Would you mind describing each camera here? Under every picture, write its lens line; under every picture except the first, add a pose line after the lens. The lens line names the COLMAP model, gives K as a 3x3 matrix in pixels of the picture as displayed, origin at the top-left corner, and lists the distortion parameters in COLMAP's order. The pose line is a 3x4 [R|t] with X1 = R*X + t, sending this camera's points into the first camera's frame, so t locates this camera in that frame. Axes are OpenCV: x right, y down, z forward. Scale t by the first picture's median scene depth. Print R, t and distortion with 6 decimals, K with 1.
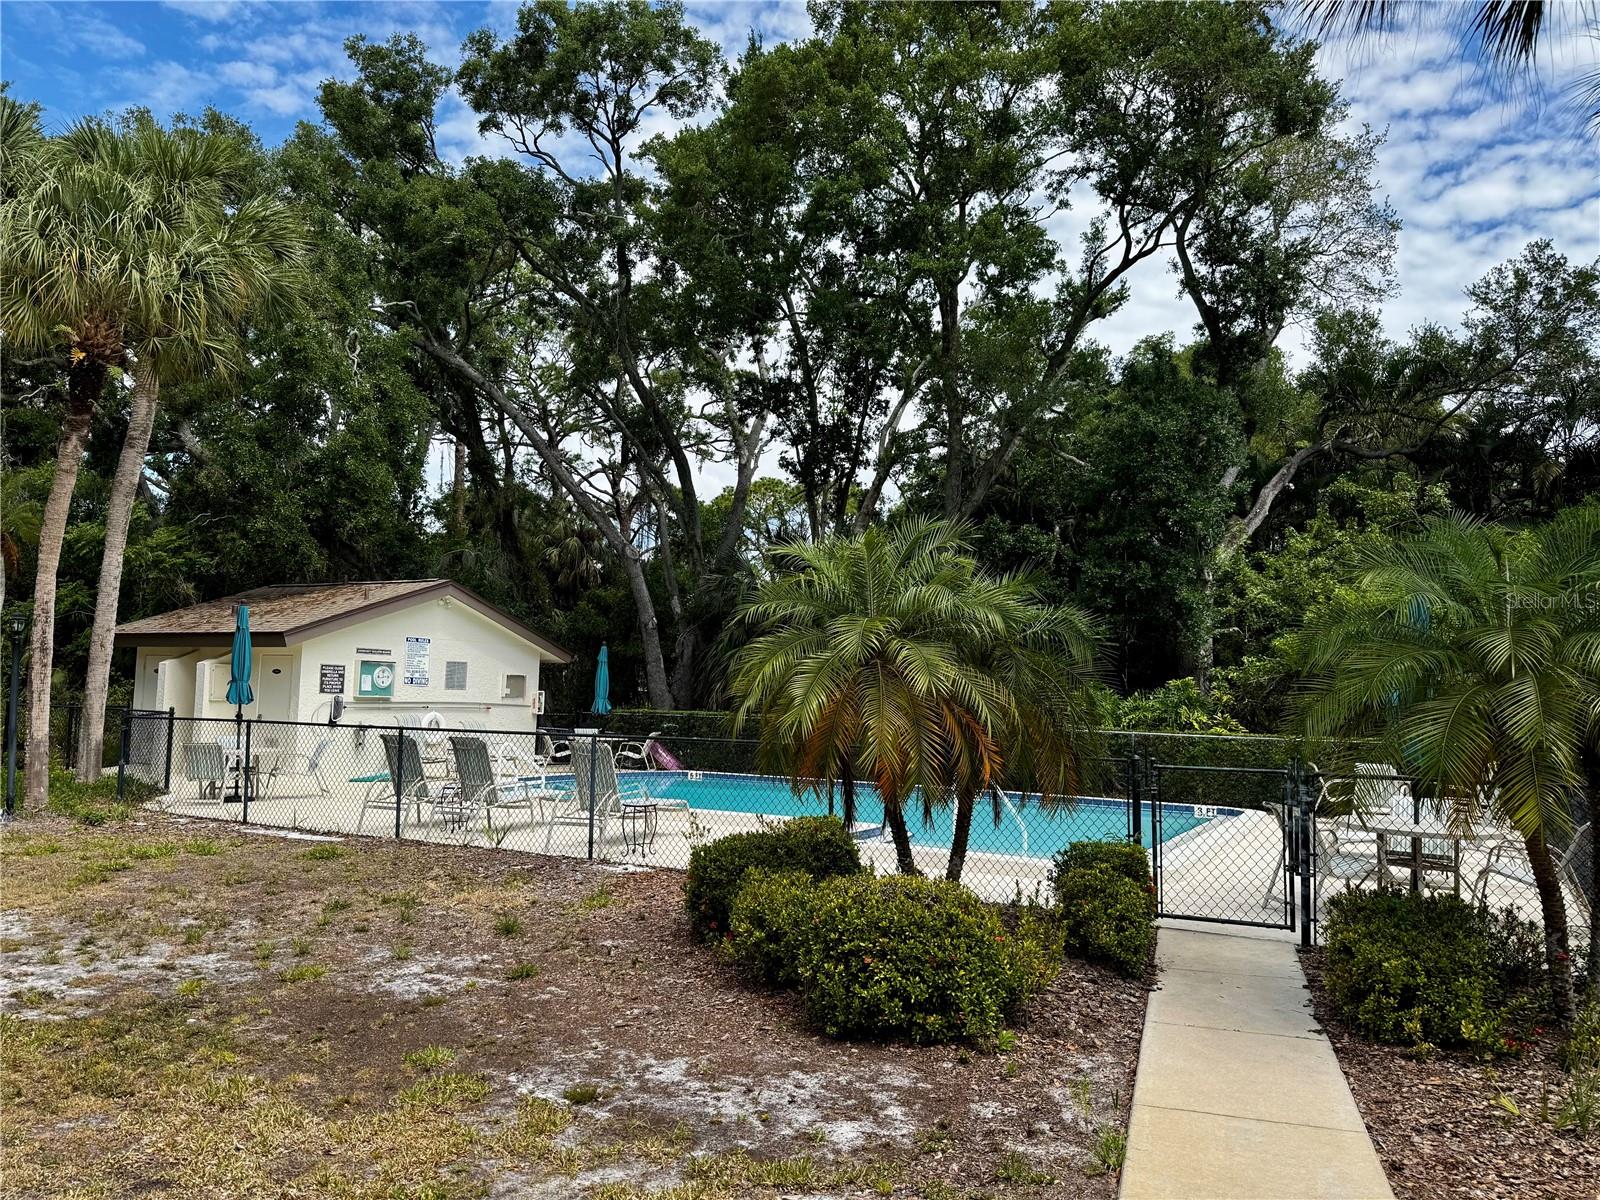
lens RADIAL K [[1117.5, 0, 793.6], [0, 1117.5, 597.8], [0, 0, 1]] dist [0.066790, -0.094615]
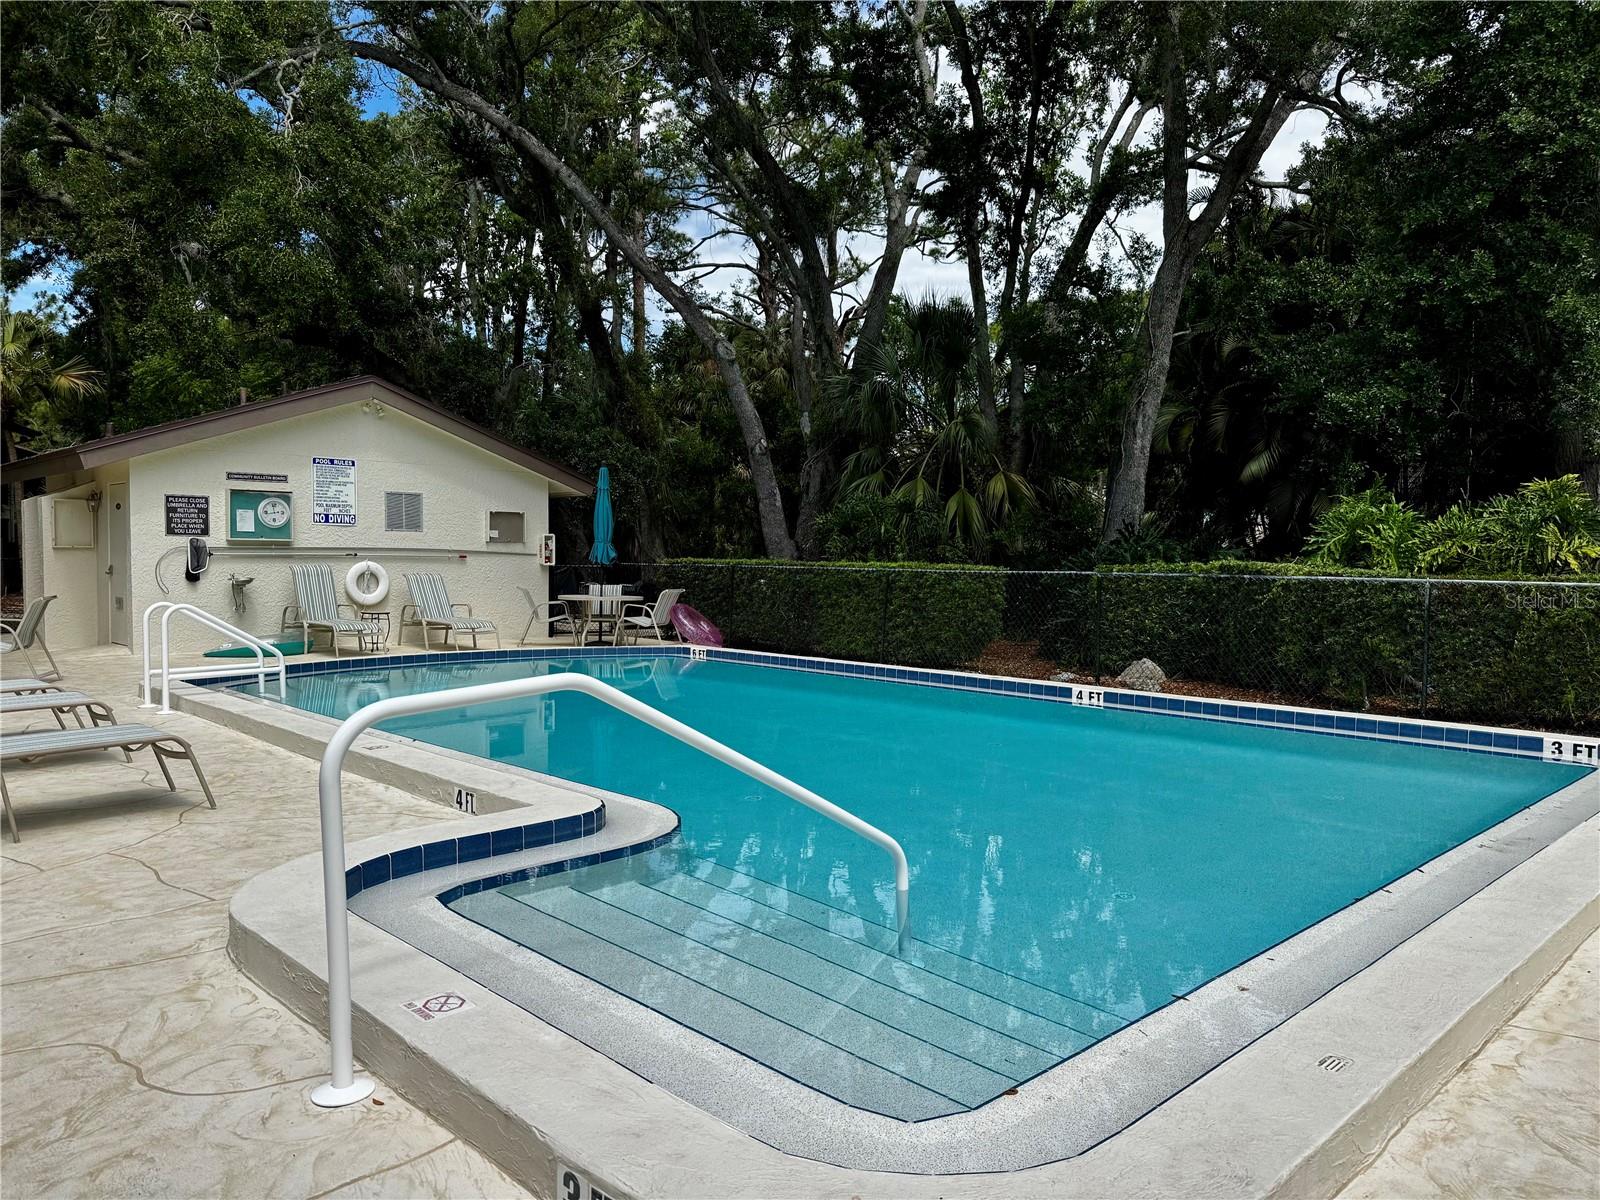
lens RADIAL K [[1117.5, 0, 803.1], [0, 1117.5, 607.1], [0, 0, 1]] dist [0.066790, -0.094615]
pose [[0.956533, -0.001514, -0.291620, 0.167593], [0.038841, 0.991739, 0.122254, 0.054758], [0.289026, -0.128266, 0.948690, 0.404519]]
